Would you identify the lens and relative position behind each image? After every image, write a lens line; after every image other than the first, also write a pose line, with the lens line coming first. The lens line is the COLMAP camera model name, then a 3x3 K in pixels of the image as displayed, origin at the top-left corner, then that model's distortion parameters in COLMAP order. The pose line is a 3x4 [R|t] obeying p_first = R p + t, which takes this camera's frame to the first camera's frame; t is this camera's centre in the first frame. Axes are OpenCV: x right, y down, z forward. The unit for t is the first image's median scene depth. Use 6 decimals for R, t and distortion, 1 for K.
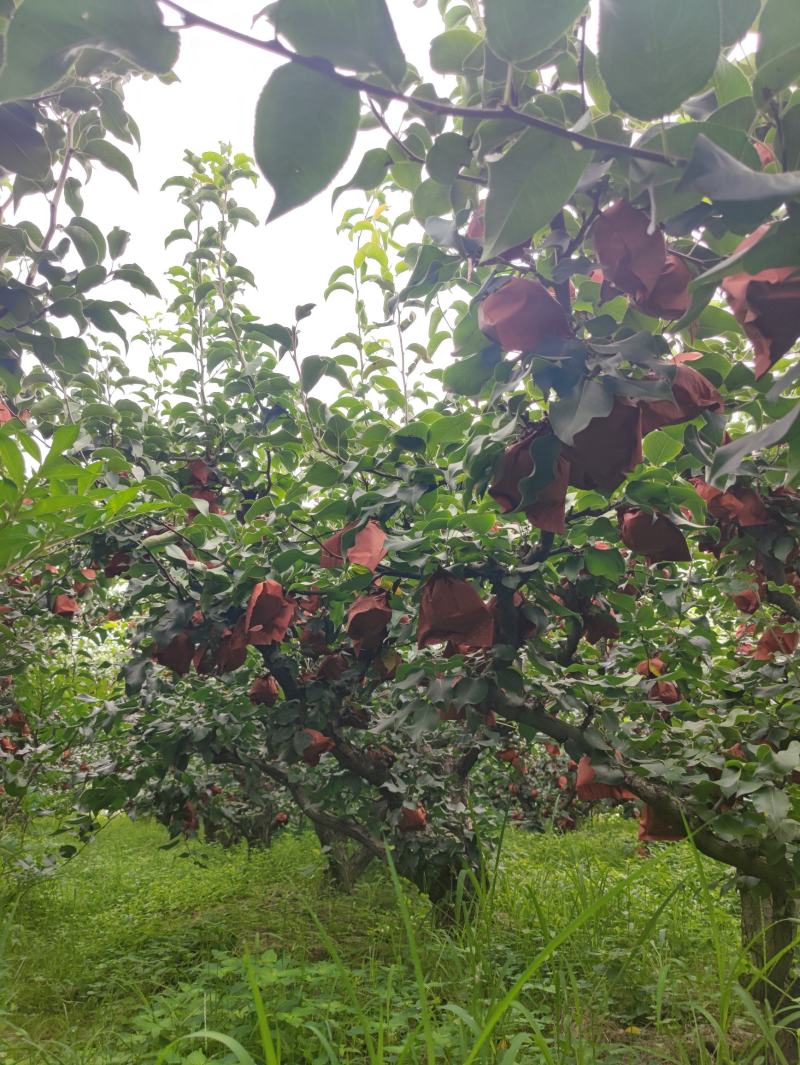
lens RADIAL K [[824.8, 0, 405.8], [0, 824.8, 532.4], [0, 0, 1]] dist [0.070862, -0.129382]
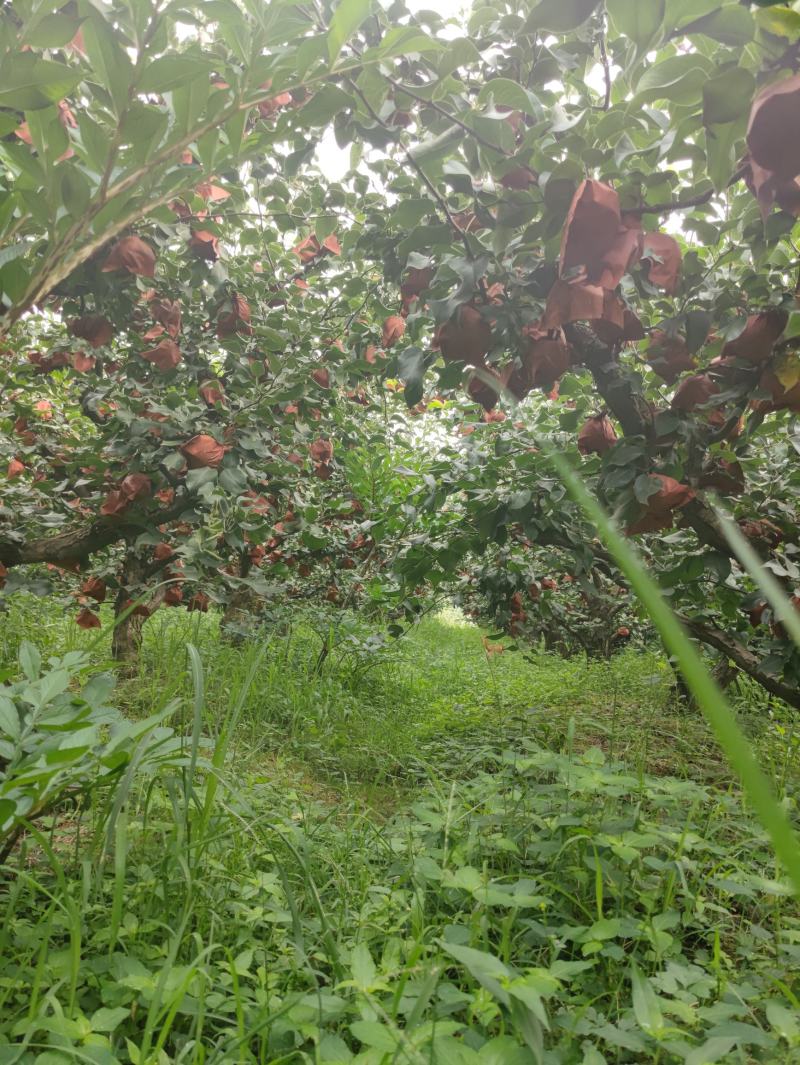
lens RADIAL K [[824.8, 0, 405.8], [0, 824.8, 532.4], [0, 0, 1]] dist [0.070862, -0.129382]
pose [[0.916987, 0.047781, -0.396045, -0.020219], [0.030910, 0.981305, 0.189958, 0.094302], [0.397717, -0.186431, 0.898368, 0.173116]]
